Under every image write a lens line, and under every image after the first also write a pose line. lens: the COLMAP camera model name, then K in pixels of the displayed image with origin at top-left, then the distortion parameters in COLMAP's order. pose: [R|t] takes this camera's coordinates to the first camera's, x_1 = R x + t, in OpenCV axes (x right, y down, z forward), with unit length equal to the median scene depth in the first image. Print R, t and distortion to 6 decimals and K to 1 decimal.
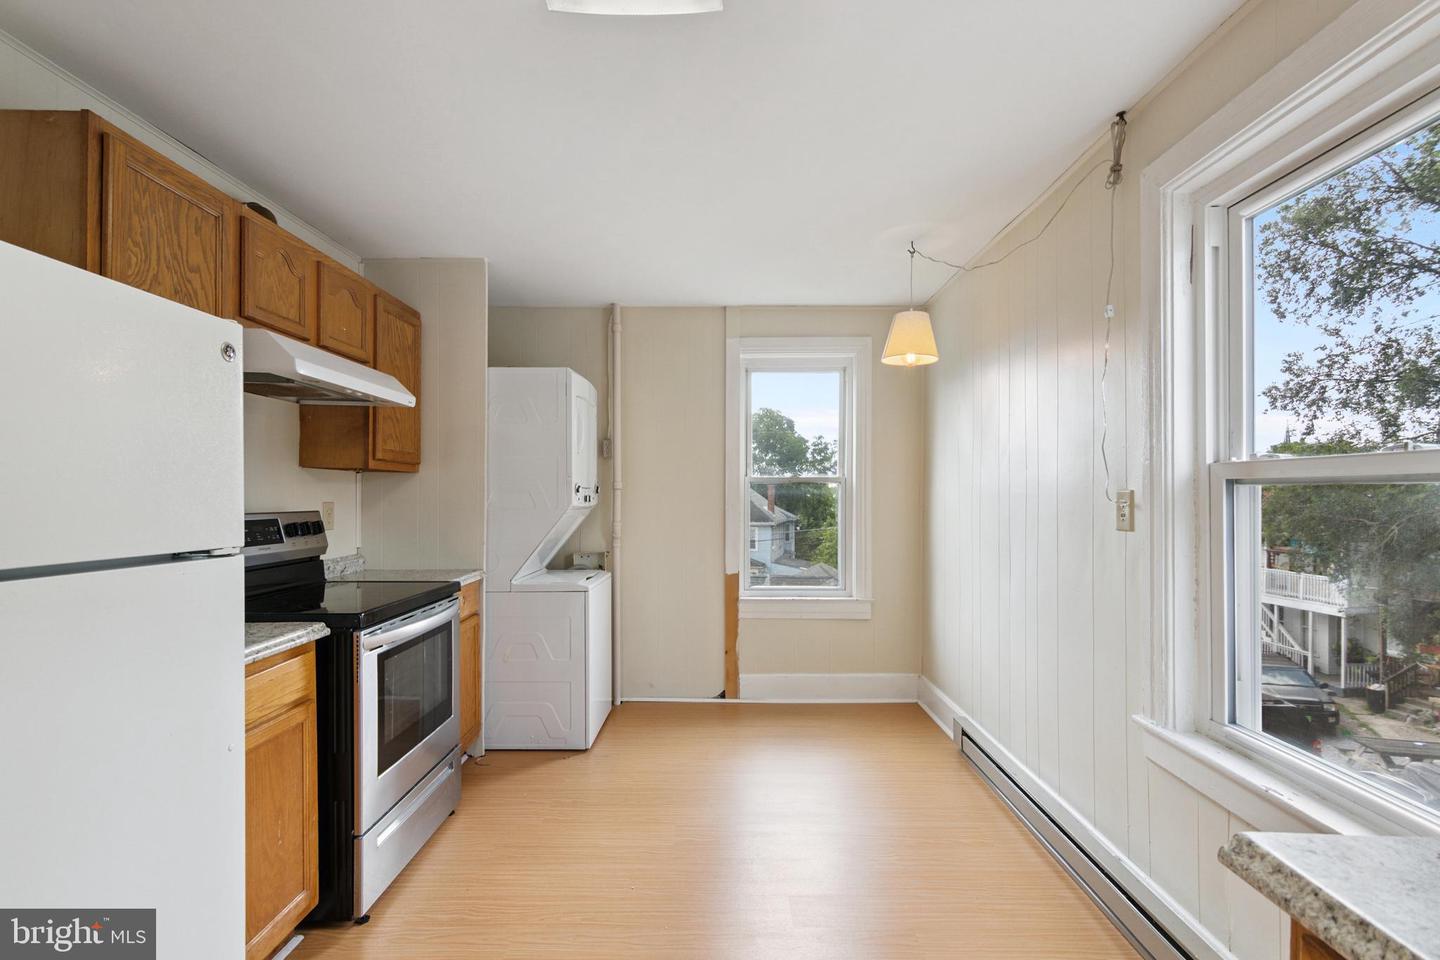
lens RADIAL K [[644.4, 0, 720.4], [0, 644.4, 501.6], [0, 0, 1]] dist [0.001532, 0.000027]
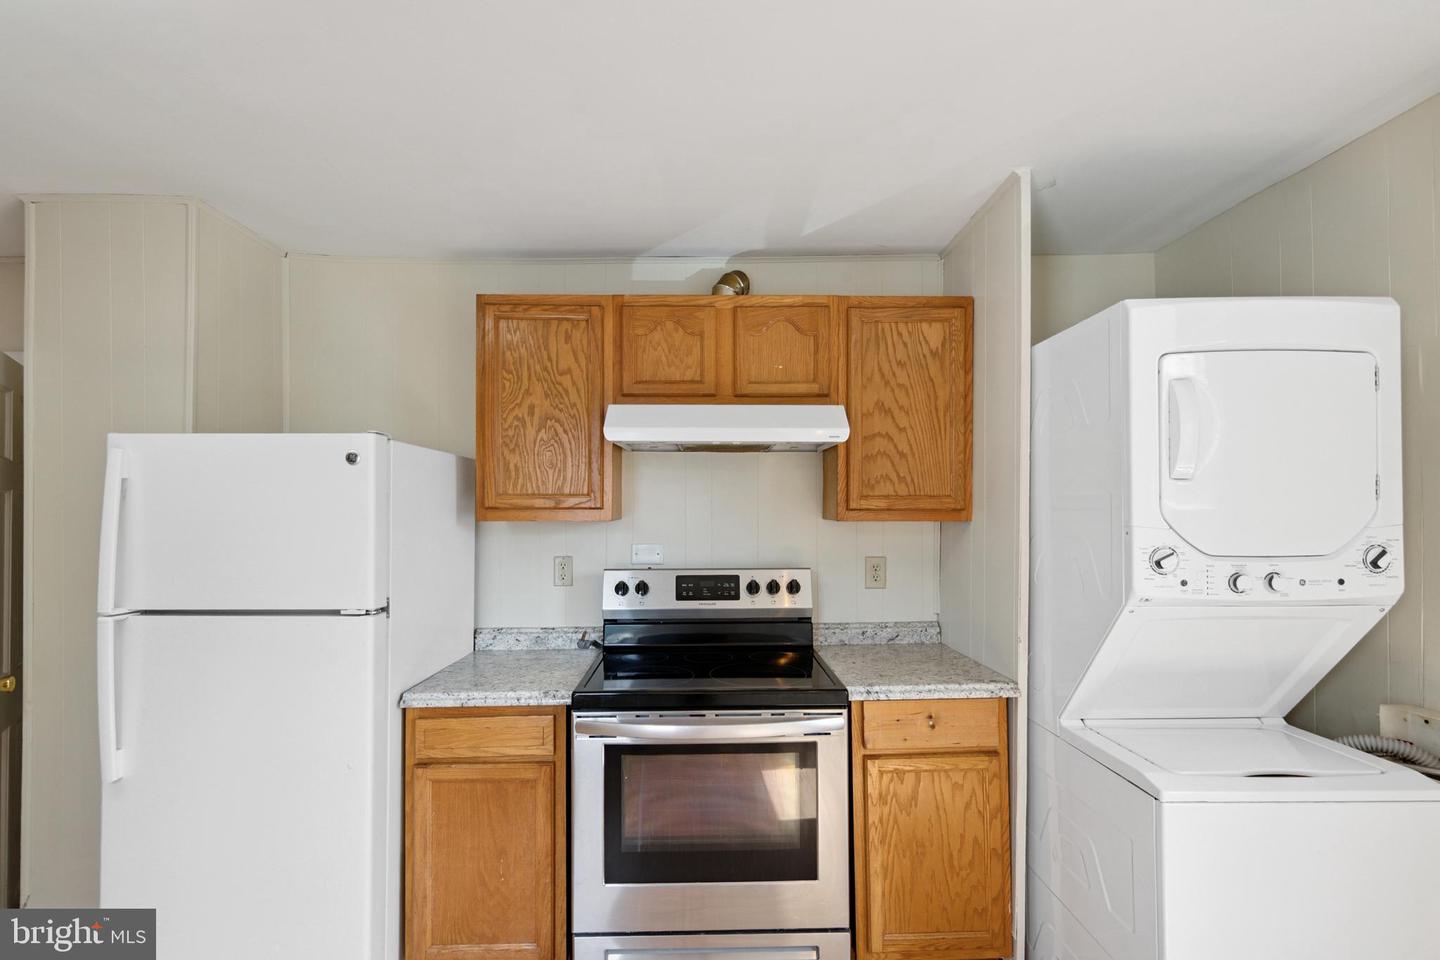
lens RADIAL K [[644.4, 0, 720.4], [0, 644.4, 501.6], [0, 0, 1]] dist [0.001532, 0.000027]
pose [[0.031225, -0.011826, -0.999442, 0.414742], [-0.006174, 0.999909, -0.012024, -0.099812], [0.999493, 0.006546, 0.031149, 1.250749]]
